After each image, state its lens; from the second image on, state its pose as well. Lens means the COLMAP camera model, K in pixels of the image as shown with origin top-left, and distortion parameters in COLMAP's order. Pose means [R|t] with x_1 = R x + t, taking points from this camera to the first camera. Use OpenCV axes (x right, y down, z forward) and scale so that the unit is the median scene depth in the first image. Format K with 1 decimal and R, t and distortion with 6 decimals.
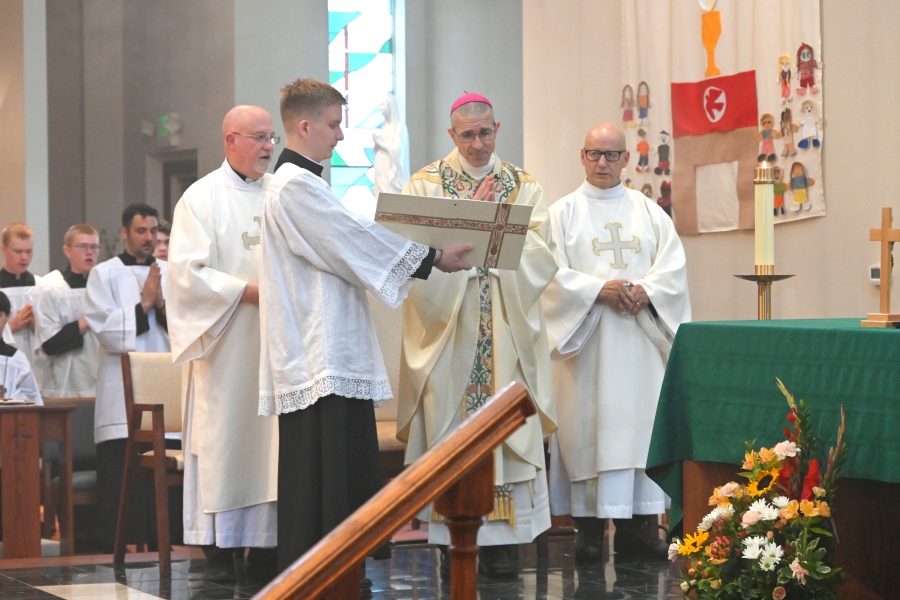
lens RADIAL K [[2638.4, 0, 450.0], [0, 2638.4, 300.0], [0, 0, 1]] dist [0.049882, -0.479092]
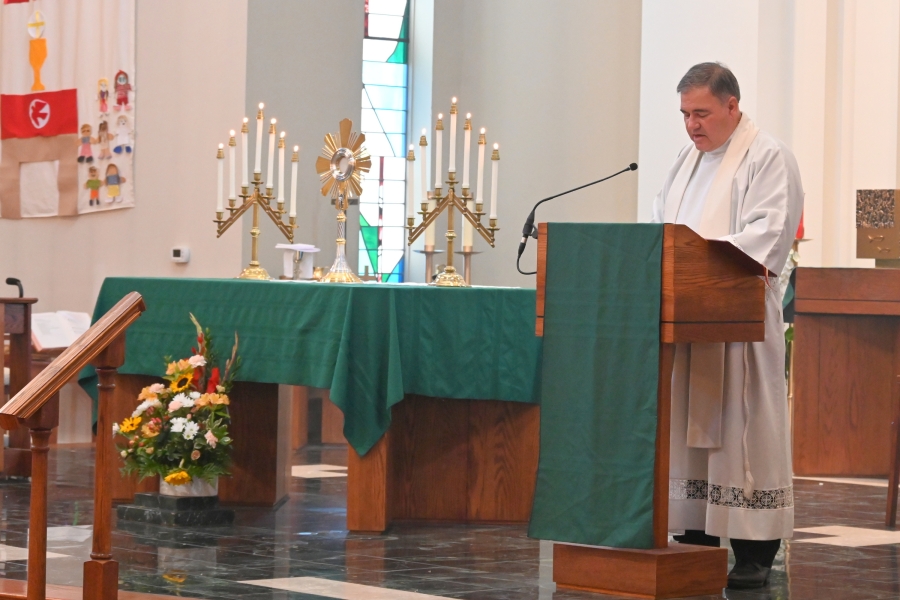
lens RADIAL K [[2638.4, 0, 450.0], [0, 2638.4, 300.0], [0, 0, 1]] dist [0.049882, -0.479092]
pose [[0.947687, 0.026183, 0.318125, -0.144556], [-0.026537, 0.999643, -0.003221, 0.015861], [-0.318096, -0.005390, 0.948043, -0.311242]]
